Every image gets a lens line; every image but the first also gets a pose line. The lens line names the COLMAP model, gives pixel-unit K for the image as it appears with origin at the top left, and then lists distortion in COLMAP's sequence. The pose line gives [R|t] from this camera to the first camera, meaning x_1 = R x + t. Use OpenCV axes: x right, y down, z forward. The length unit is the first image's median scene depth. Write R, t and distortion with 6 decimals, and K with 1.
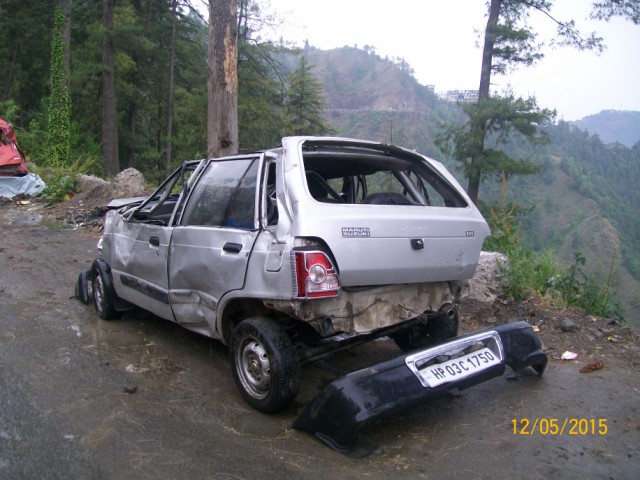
lens RADIAL K [[652.4, 0, 321.0], [0, 652.4, 240.0], [0, 0, 1]] dist [-0.106009, 0.000000]
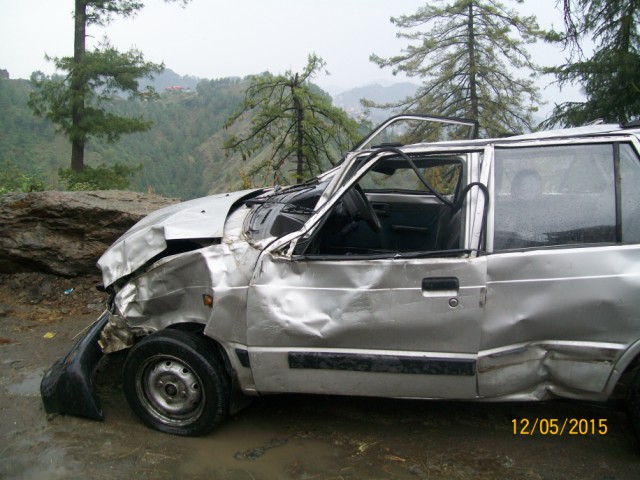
lens RADIAL K [[652.4, 0, 320.0], [0, 652.4, 241.6], [0, 0, 1]] dist [-0.106009, 0.000000]
pose [[0.734937, -0.166902, 0.657276, -0.136375], [0.119081, 0.985942, 0.117209, -0.022876], [-0.667598, -0.007872, 0.744480, 0.114476]]
